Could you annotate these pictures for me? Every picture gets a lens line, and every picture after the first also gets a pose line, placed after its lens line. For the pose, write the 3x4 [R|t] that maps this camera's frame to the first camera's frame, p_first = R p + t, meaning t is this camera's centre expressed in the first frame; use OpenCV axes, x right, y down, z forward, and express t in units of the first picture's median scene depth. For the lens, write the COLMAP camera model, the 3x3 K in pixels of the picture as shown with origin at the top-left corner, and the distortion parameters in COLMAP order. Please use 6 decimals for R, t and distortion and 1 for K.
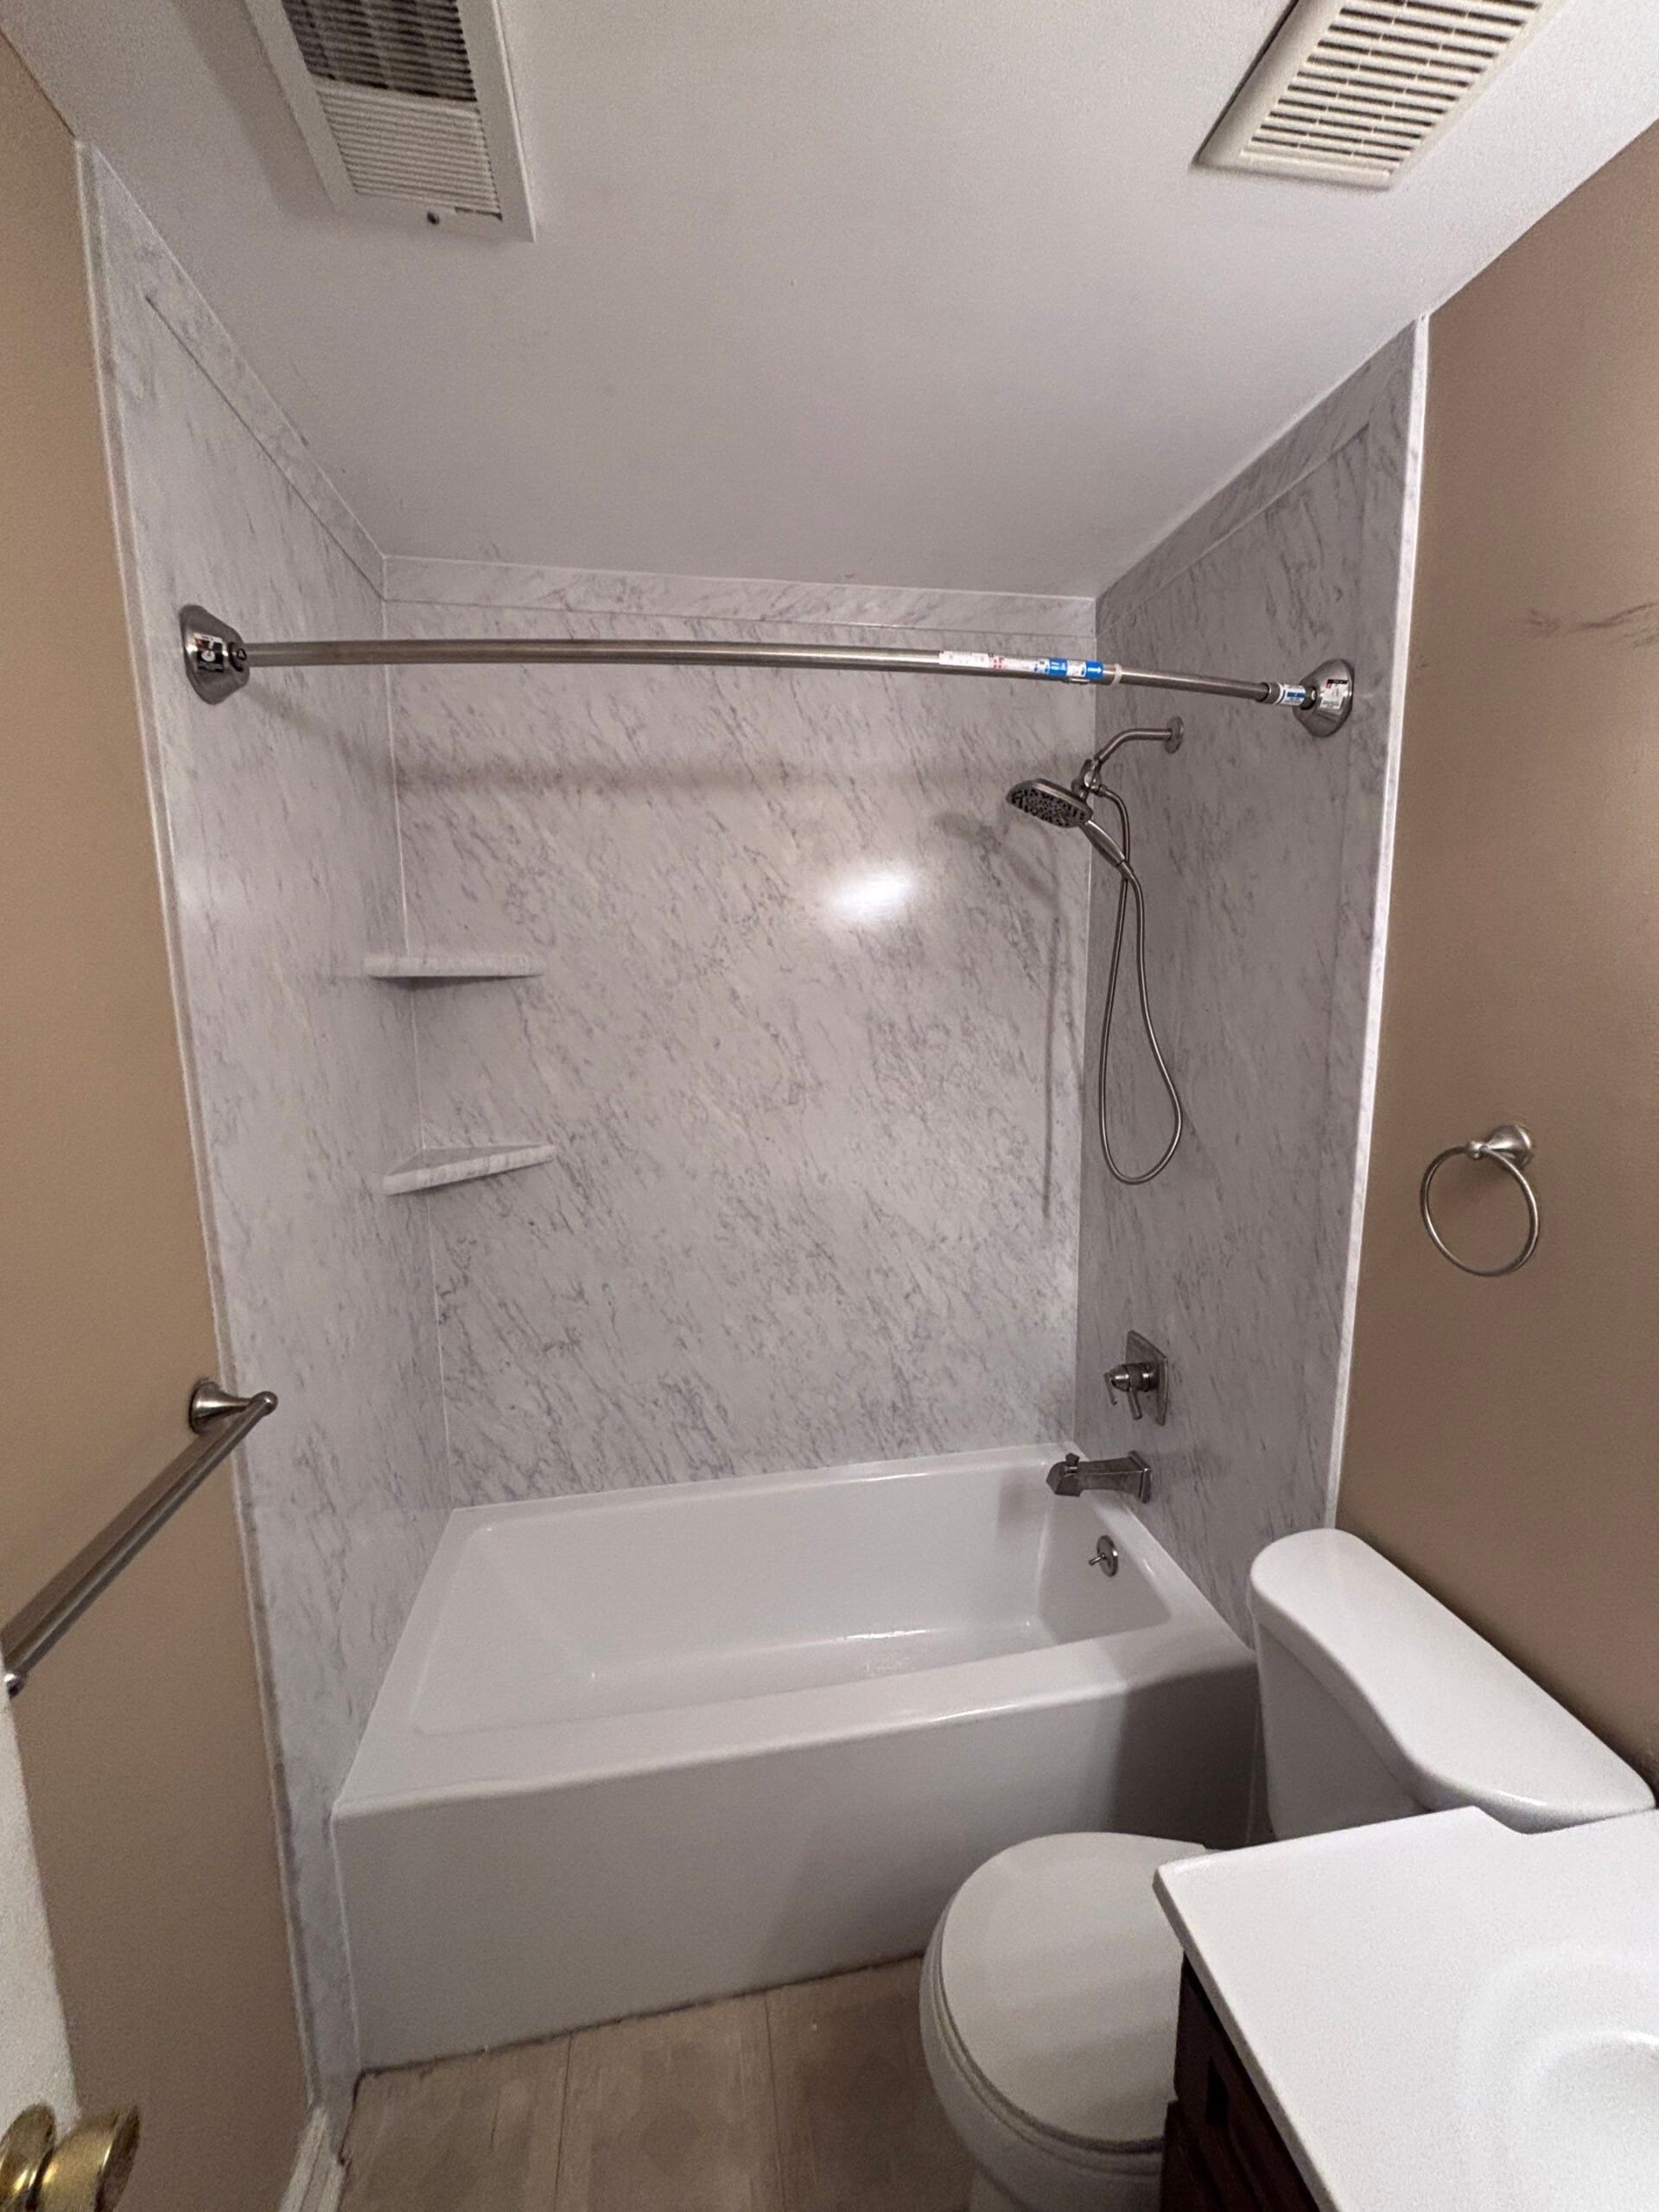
lens RADIAL K [[892.3, 0, 821.4], [0, 892.3, 1092.0], [0, 0, 1]] dist [-0.002660, -0.001581]
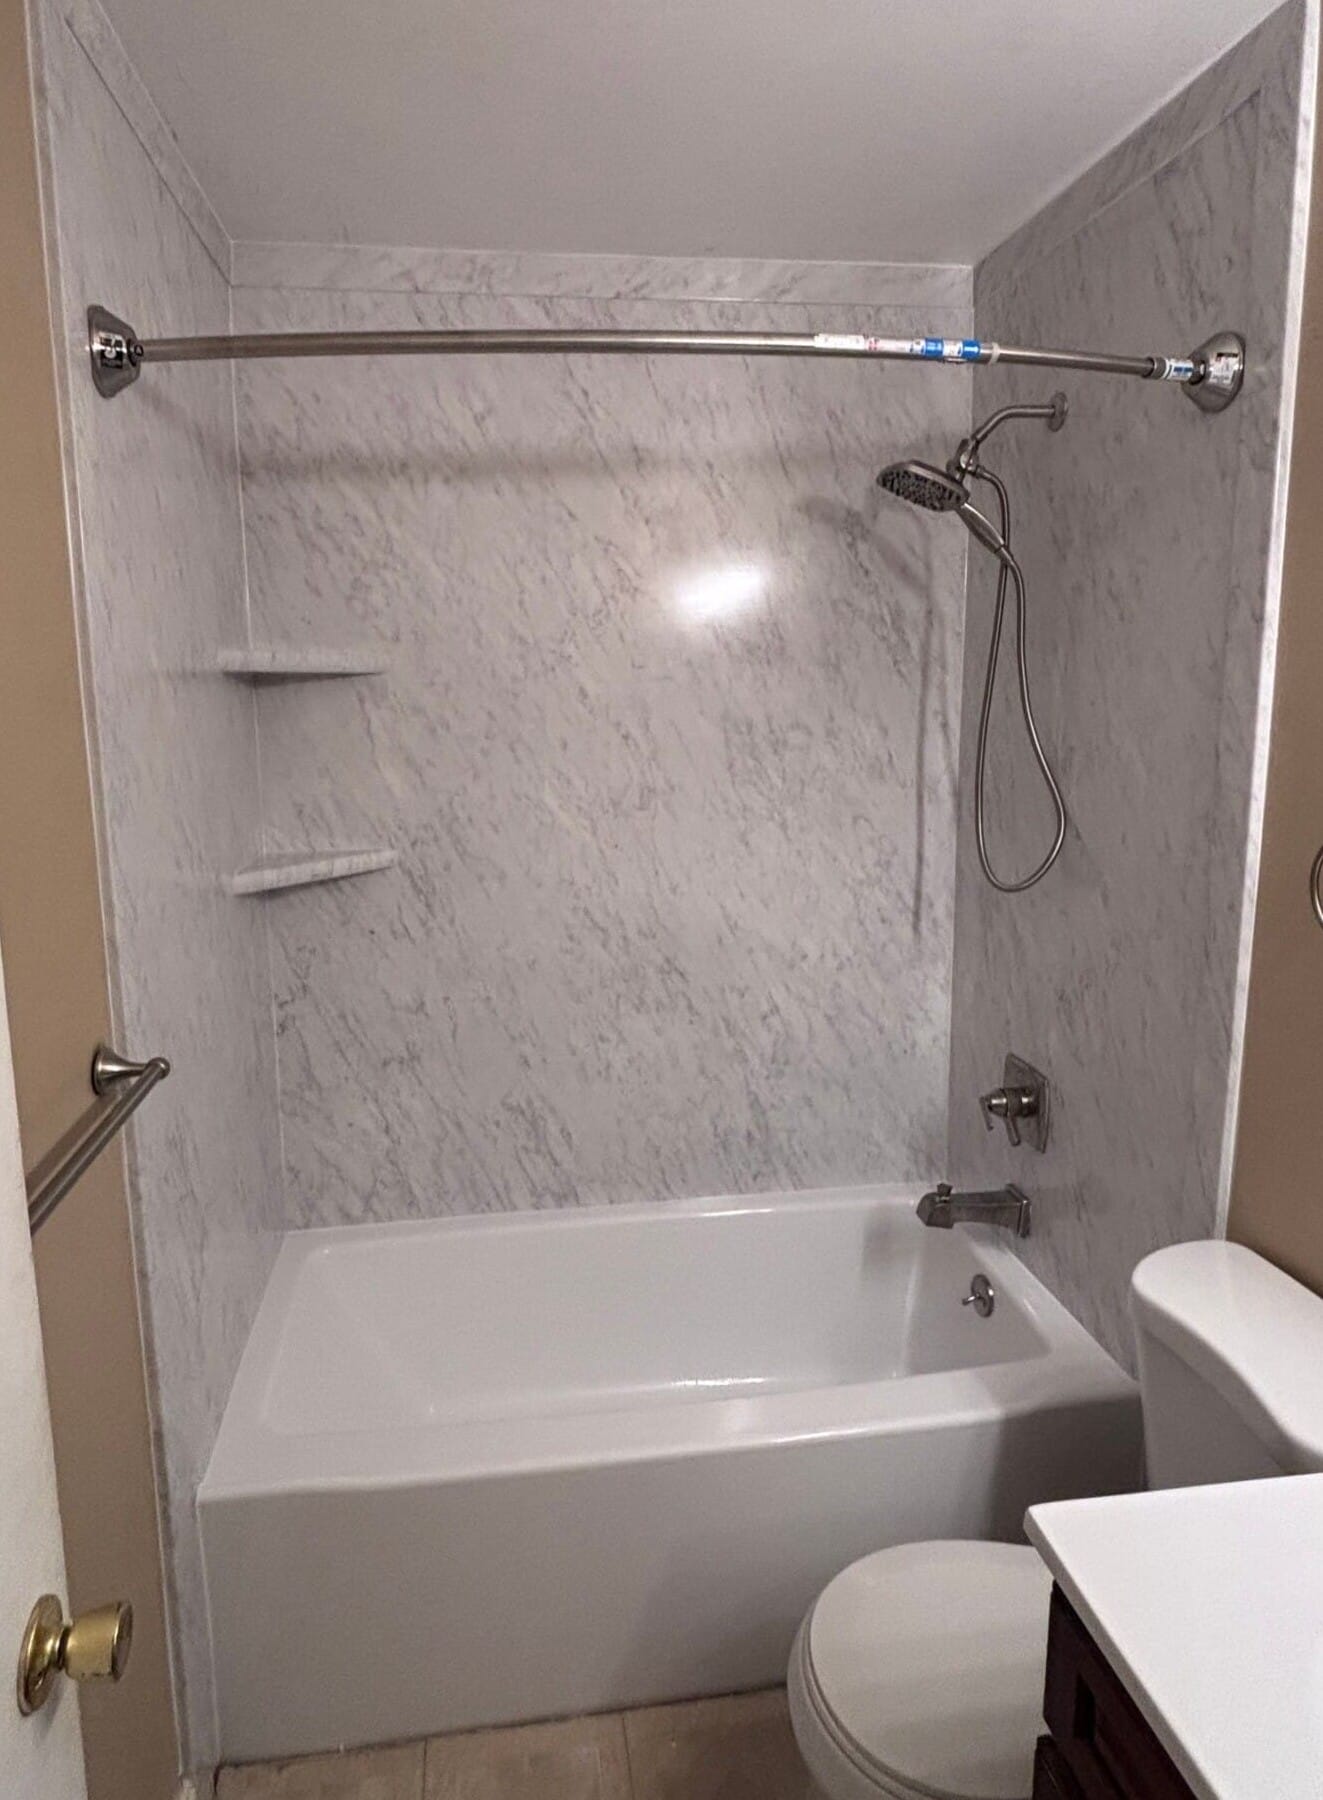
lens RADIAL K [[1038.2, 0, 592.8], [0, 1038.2, 828.5], [0, 0, 1]] dist [0.003620, -0.009751]
pose [[0.998650, 0.004273, -0.051773, -0.032130], [-0.004329, 0.999990, -0.000965, 0.038424], [0.051769, 0.001188, 0.998658, -0.107680]]
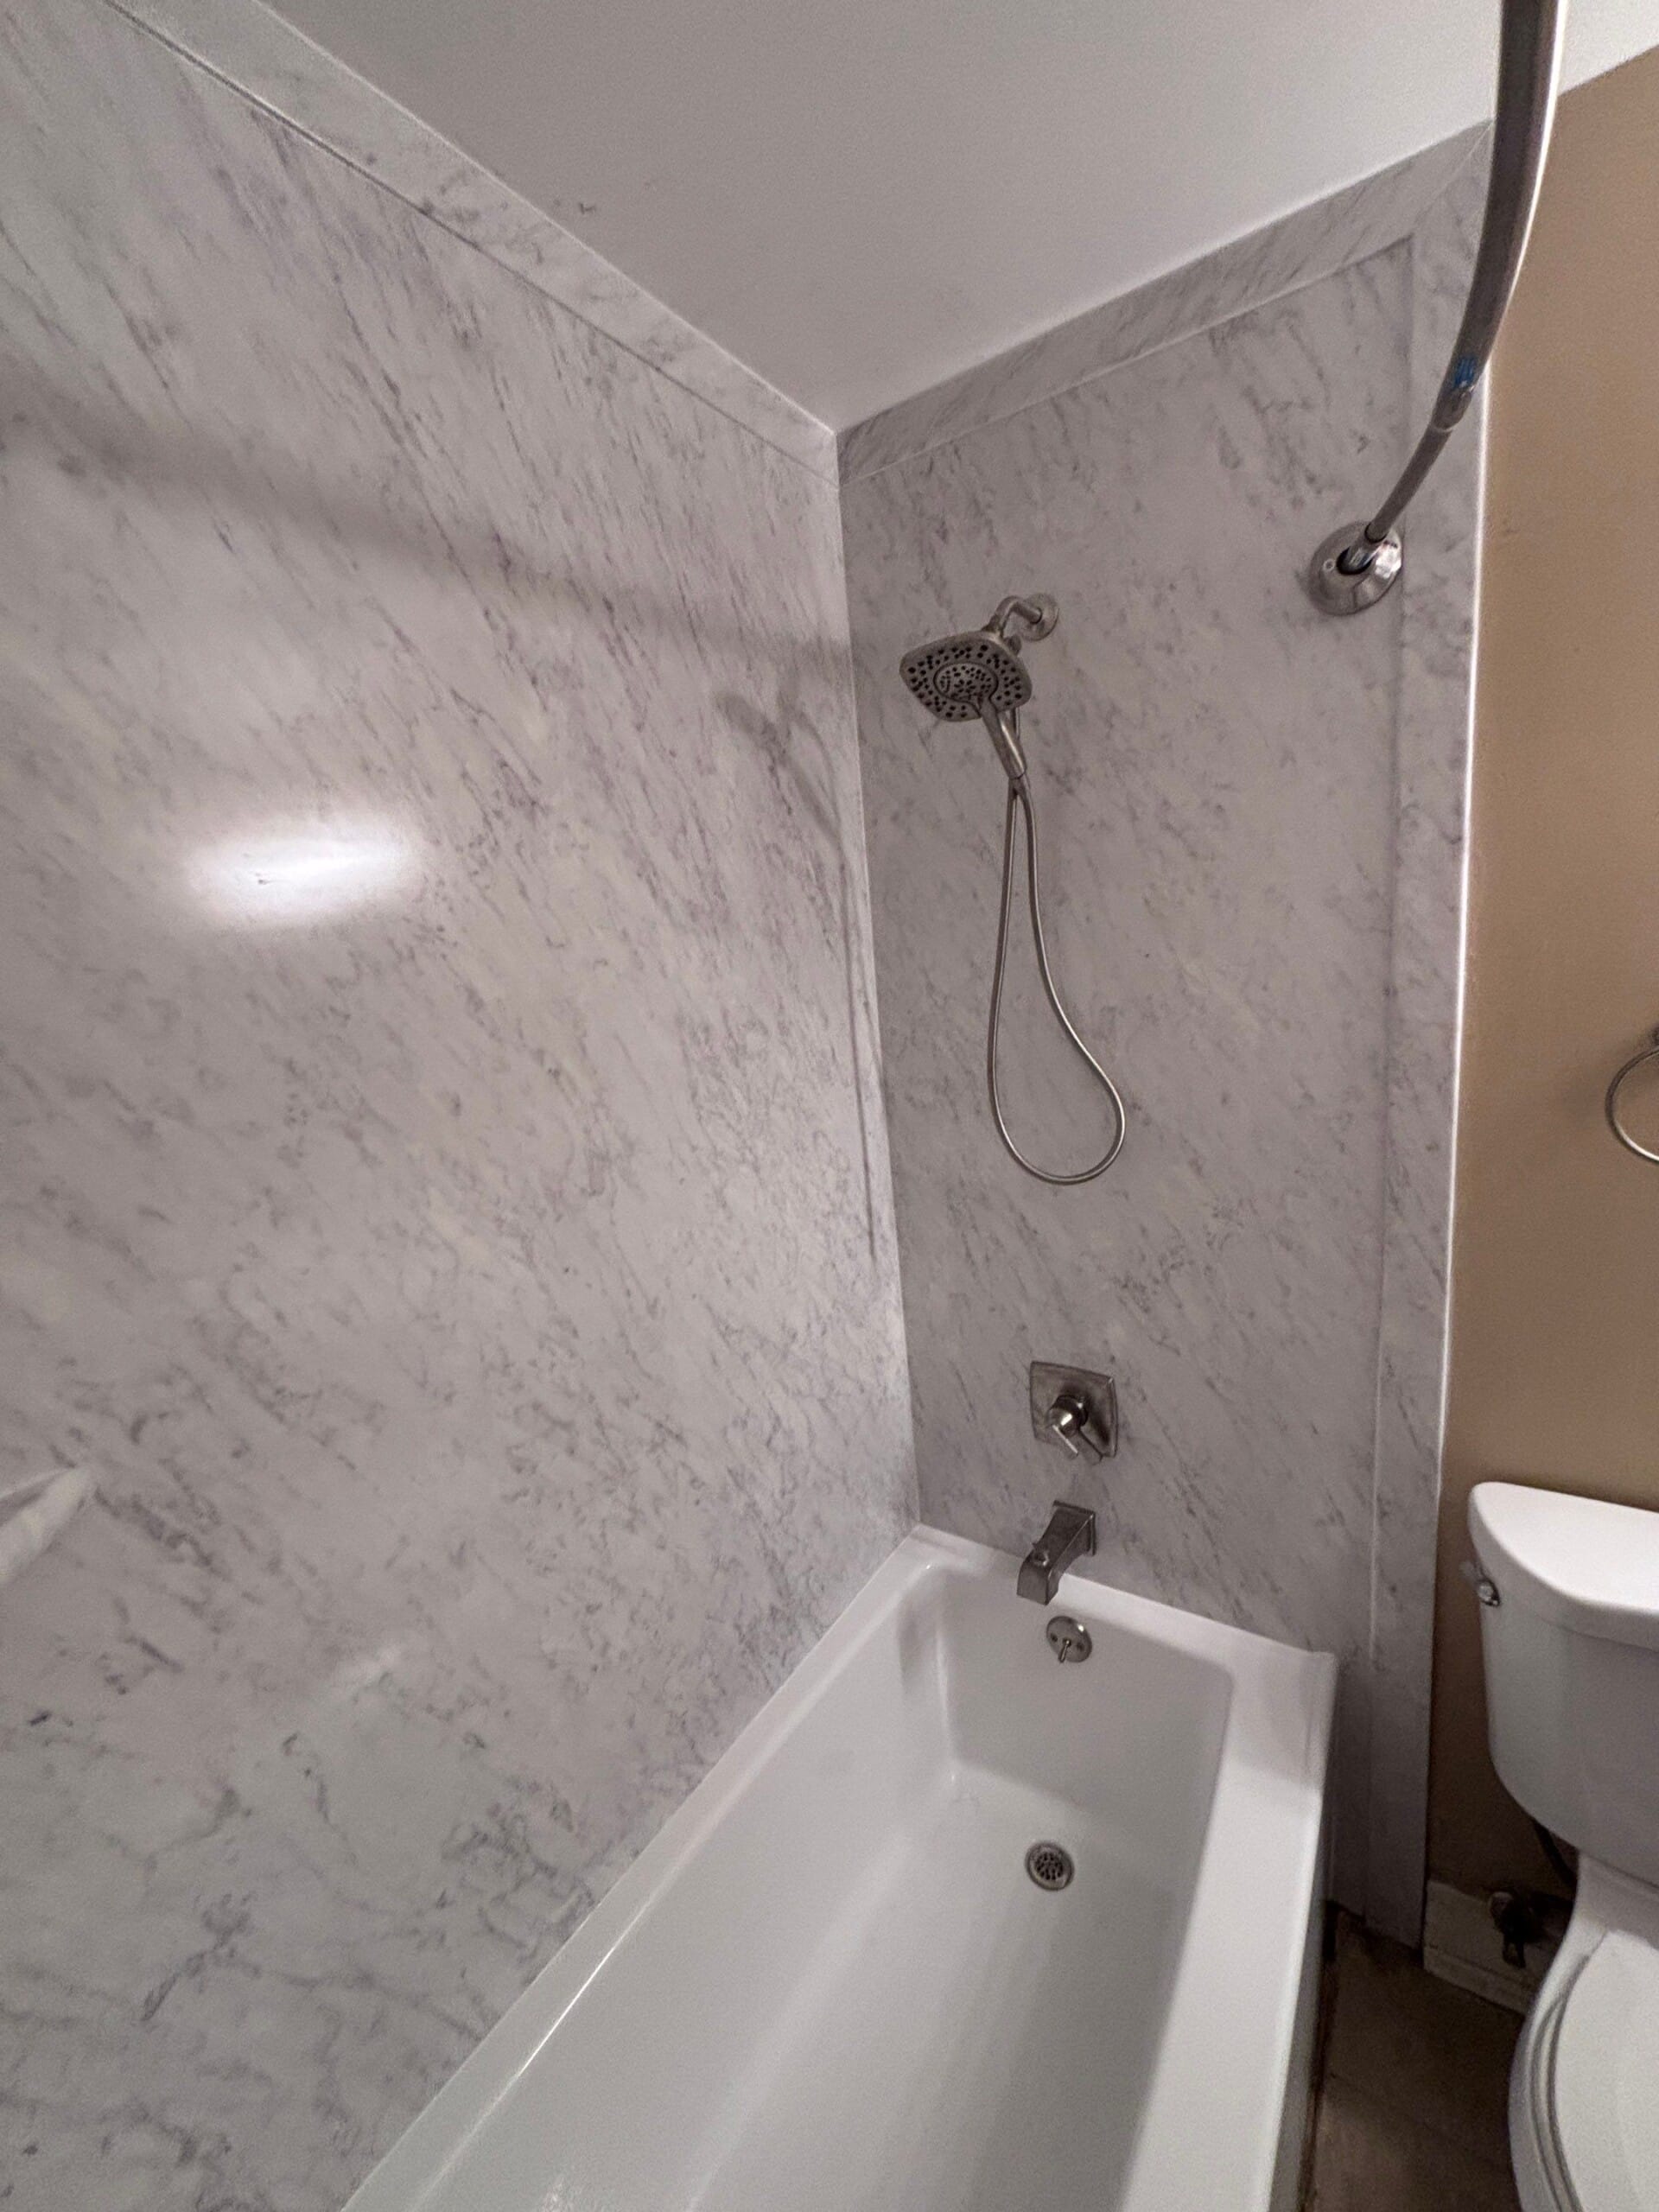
lens RADIAL K [[892.3, 0, 833.2], [0, 892.3, 1098.7], [0, 0, 1]] dist [-0.002660, -0.001581]
pose [[0.688251, -0.166999, 0.705990, -0.334897], [0.176577, 0.982441, 0.060252, -0.055064], [-0.703655, 0.083193, 0.705655, 0.559916]]
